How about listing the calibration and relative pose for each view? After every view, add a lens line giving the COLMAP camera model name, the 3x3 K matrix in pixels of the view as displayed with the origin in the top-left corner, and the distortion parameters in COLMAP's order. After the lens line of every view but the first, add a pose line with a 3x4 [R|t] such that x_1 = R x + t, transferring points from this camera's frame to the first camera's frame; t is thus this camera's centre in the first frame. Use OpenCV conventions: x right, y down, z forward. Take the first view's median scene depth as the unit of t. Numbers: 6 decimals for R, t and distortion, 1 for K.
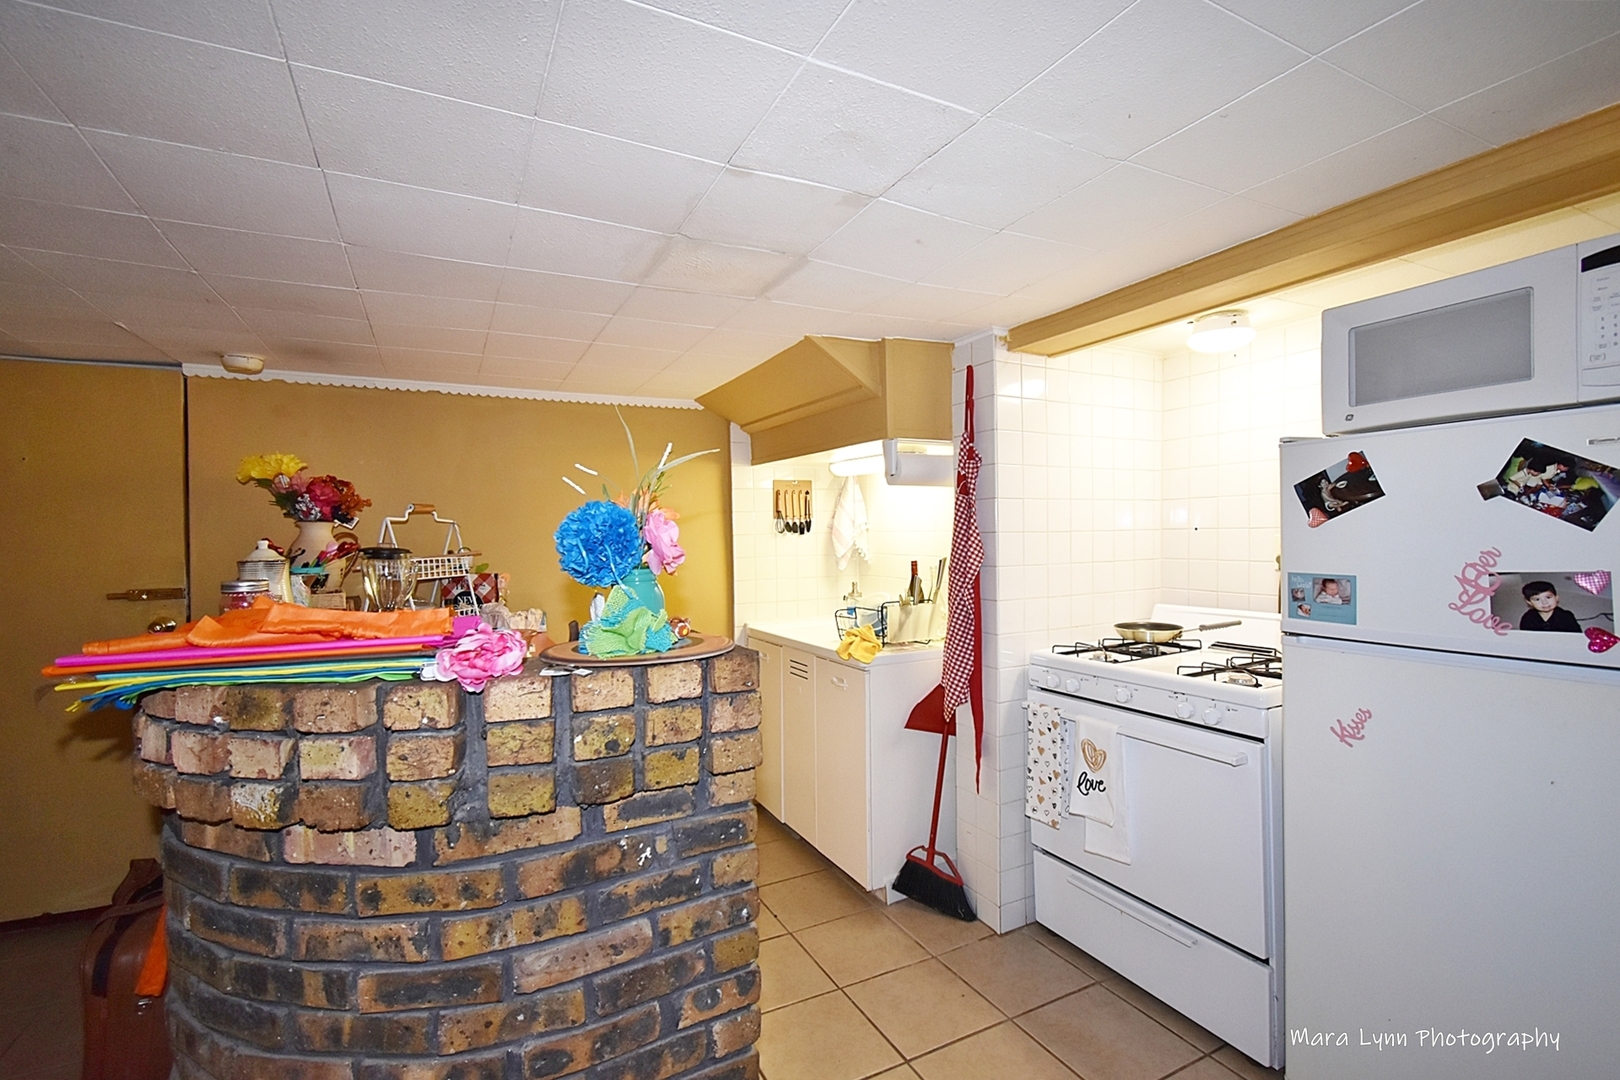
lens RADIAL K [[719.3, 0, 810.0], [0, 719.3, 540.0], [0, 0, 1]] dist [0.001042, 0.000136]
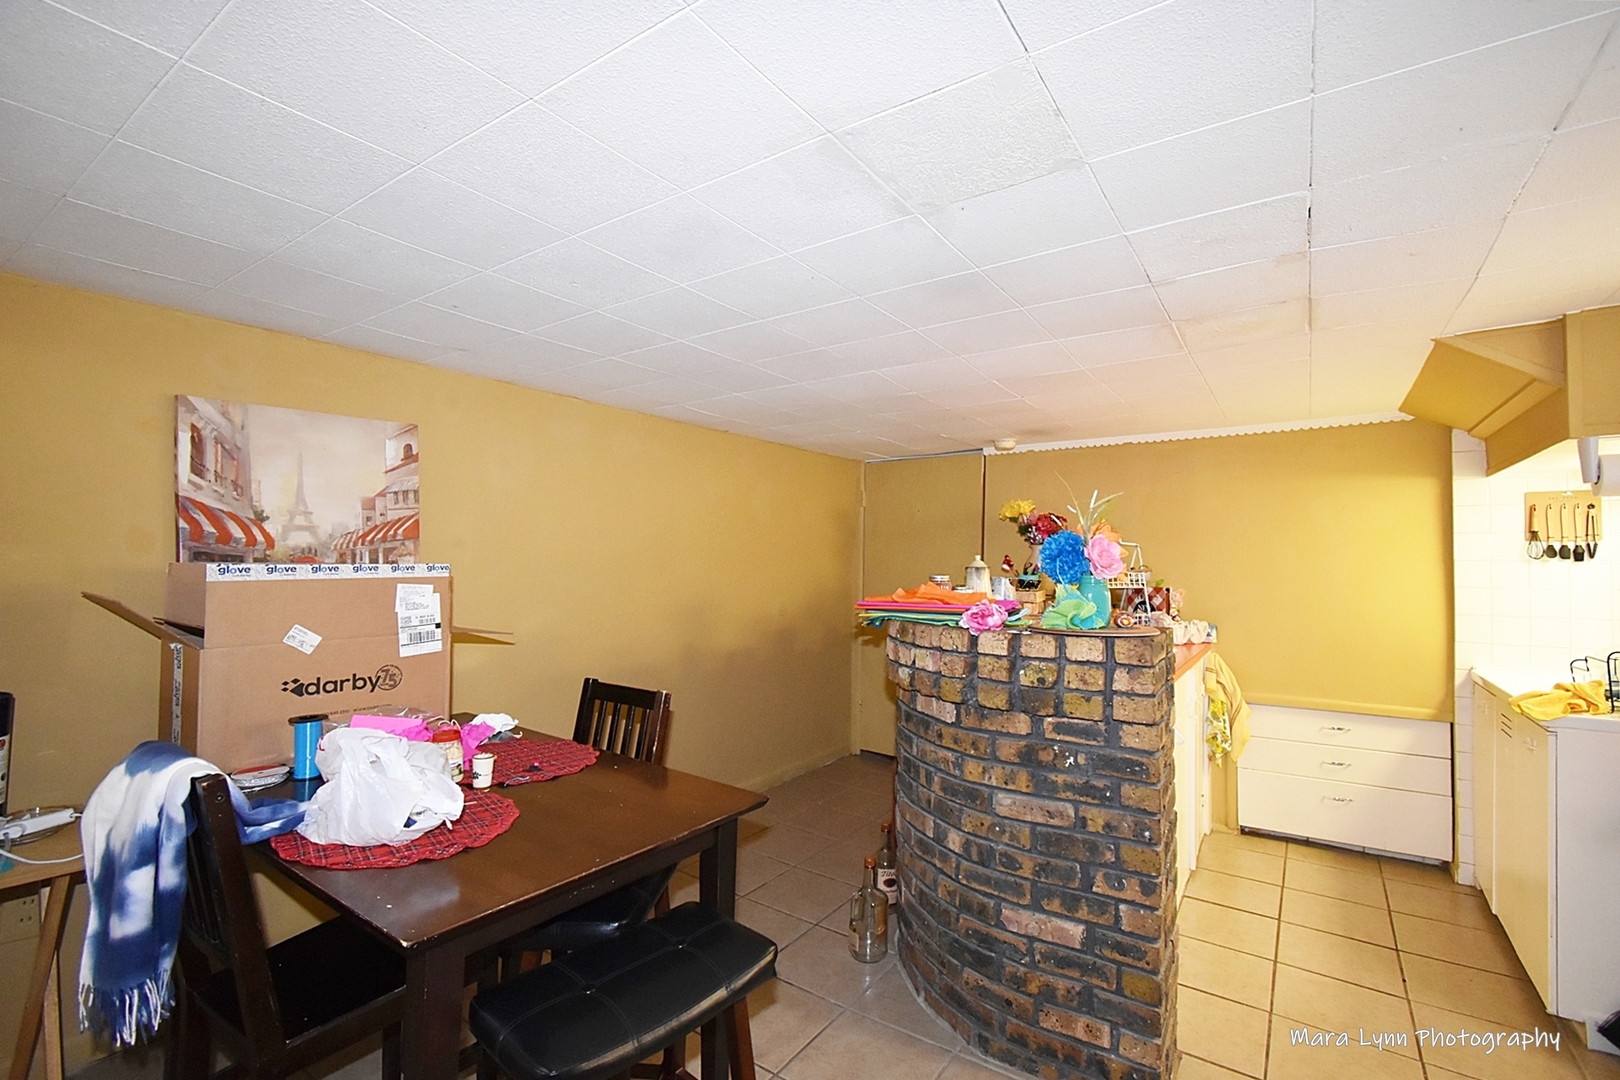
lens RADIAL K [[719.3, 0, 810.0], [0, 719.3, 540.0], [0, 0, 1]] dist [0.001042, 0.000136]
pose [[0.460518, -0.006678, -0.887625, 0.897883], [-0.024424, 0.999498, -0.020191, 0.013829], [0.887314, 0.030978, 0.460124, -0.210114]]
